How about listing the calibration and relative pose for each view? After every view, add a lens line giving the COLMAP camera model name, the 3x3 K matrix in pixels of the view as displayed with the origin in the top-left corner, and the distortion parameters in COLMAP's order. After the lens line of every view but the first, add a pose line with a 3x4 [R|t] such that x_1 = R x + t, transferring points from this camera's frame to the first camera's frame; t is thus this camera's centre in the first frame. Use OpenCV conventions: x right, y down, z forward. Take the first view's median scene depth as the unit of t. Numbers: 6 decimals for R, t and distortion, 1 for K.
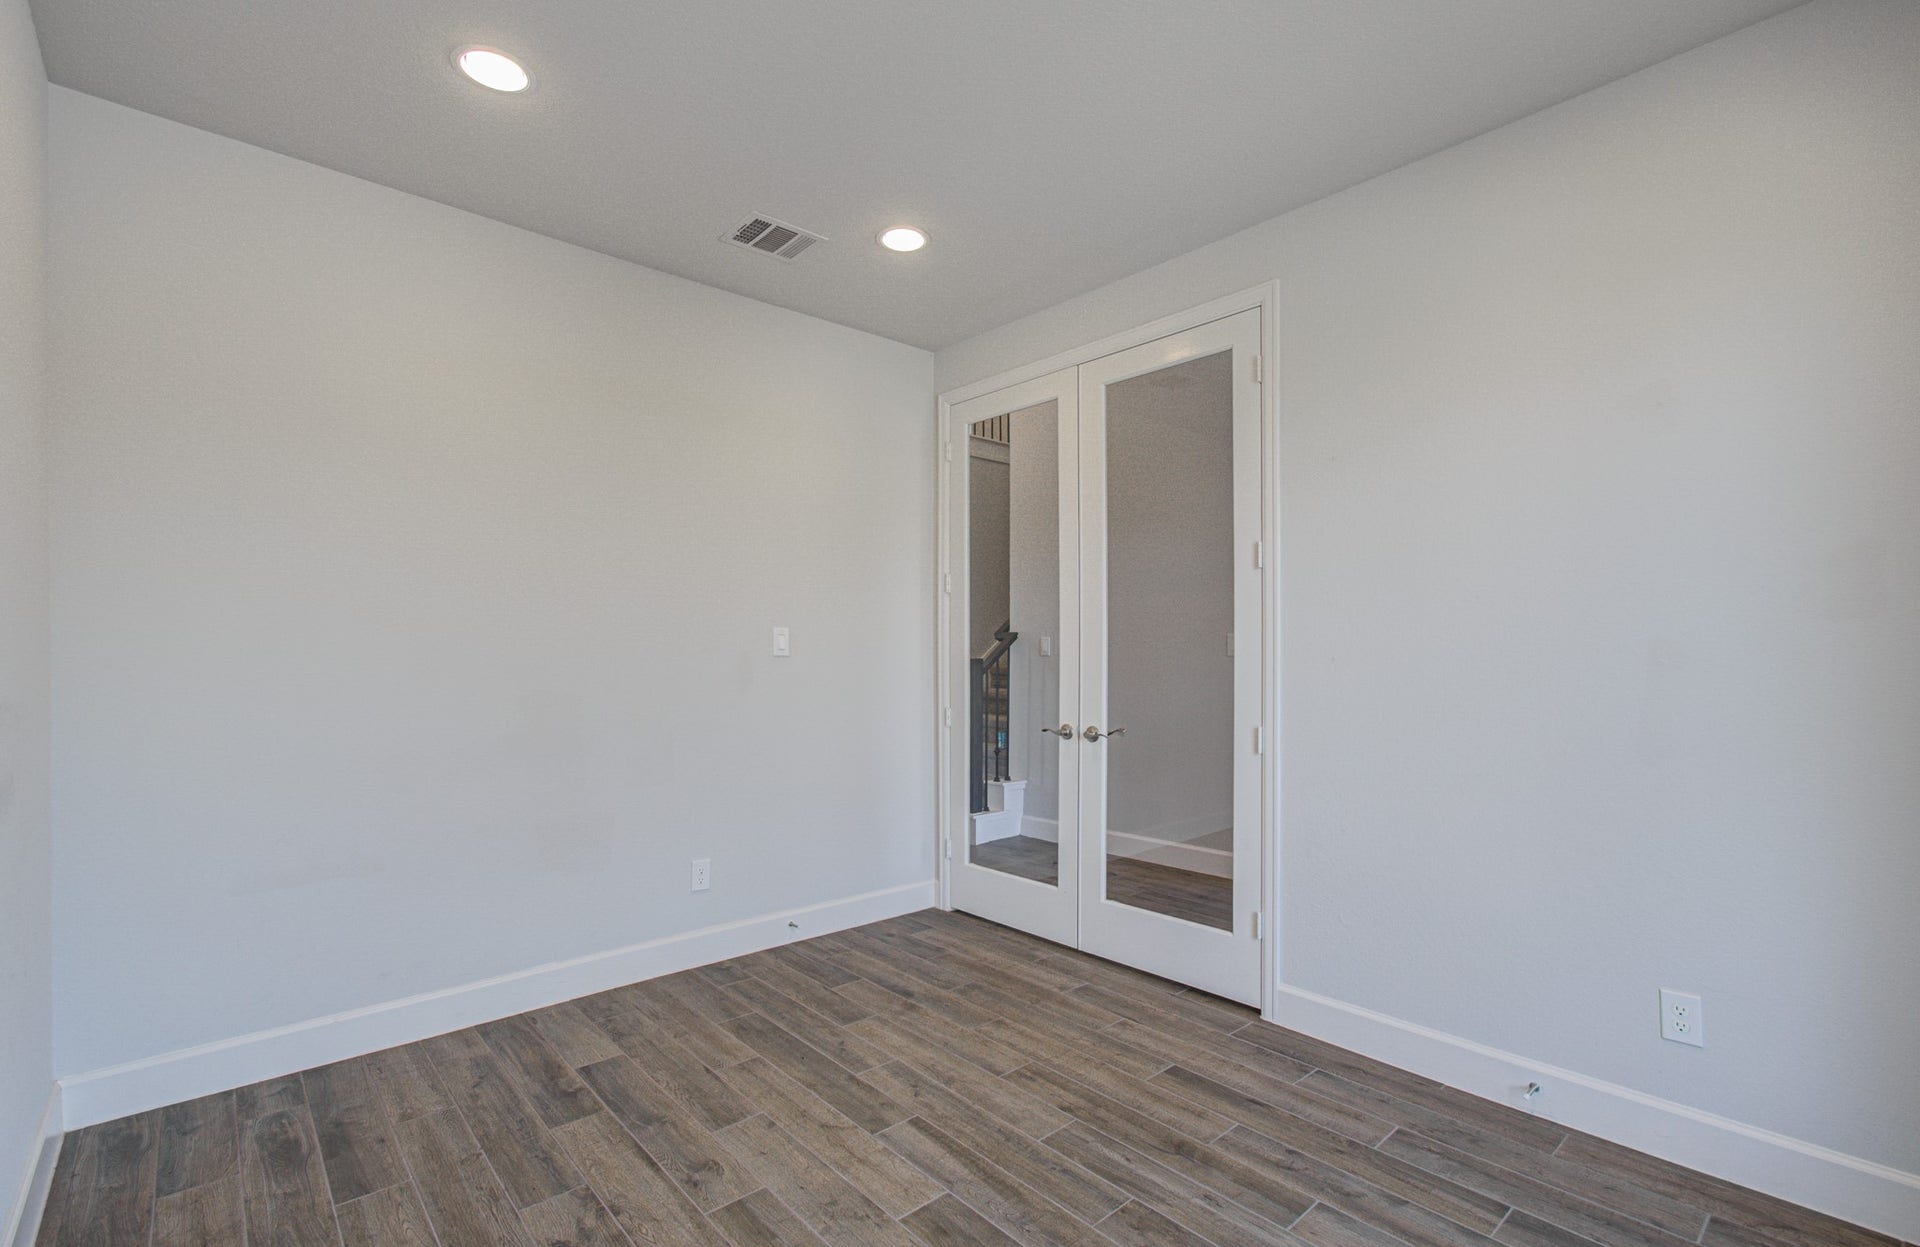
lens RADIAL K [[841.7, 0, 938.6], [0, 841.7, 668.0], [0, 0, 1]] dist [-0.001420, 0.000642]
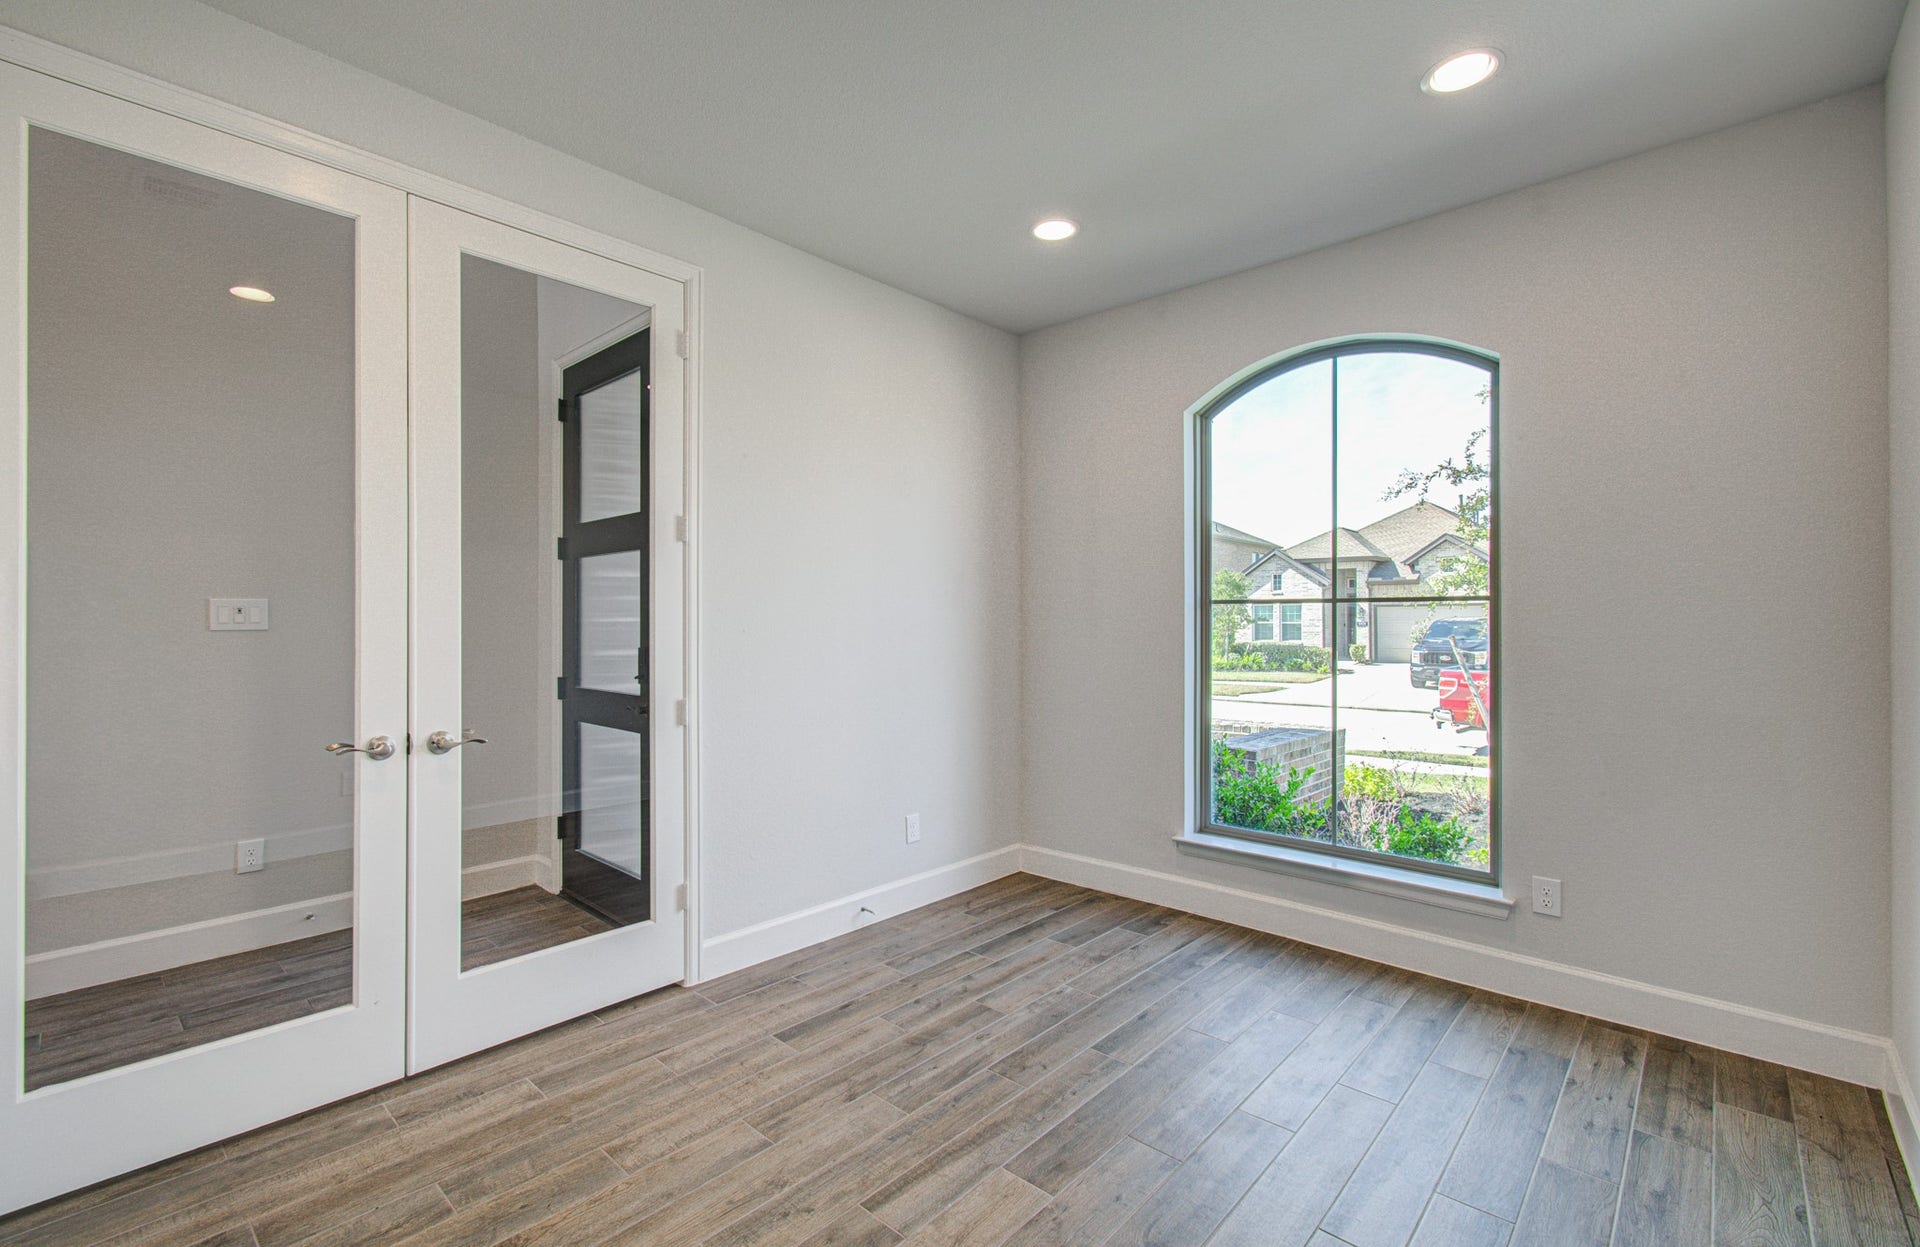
lens RADIAL K [[841.7, 0, 958.8], [0, 841.7, 622.1], [0, 0, 1]] dist [-0.001420, 0.000642]
pose [[-0.130074, 0.008209, 0.991470, -0.719423], [0.014163, 0.999879, -0.006421, -0.013648], [-0.991403, 0.013207, -0.130175, 0.862659]]
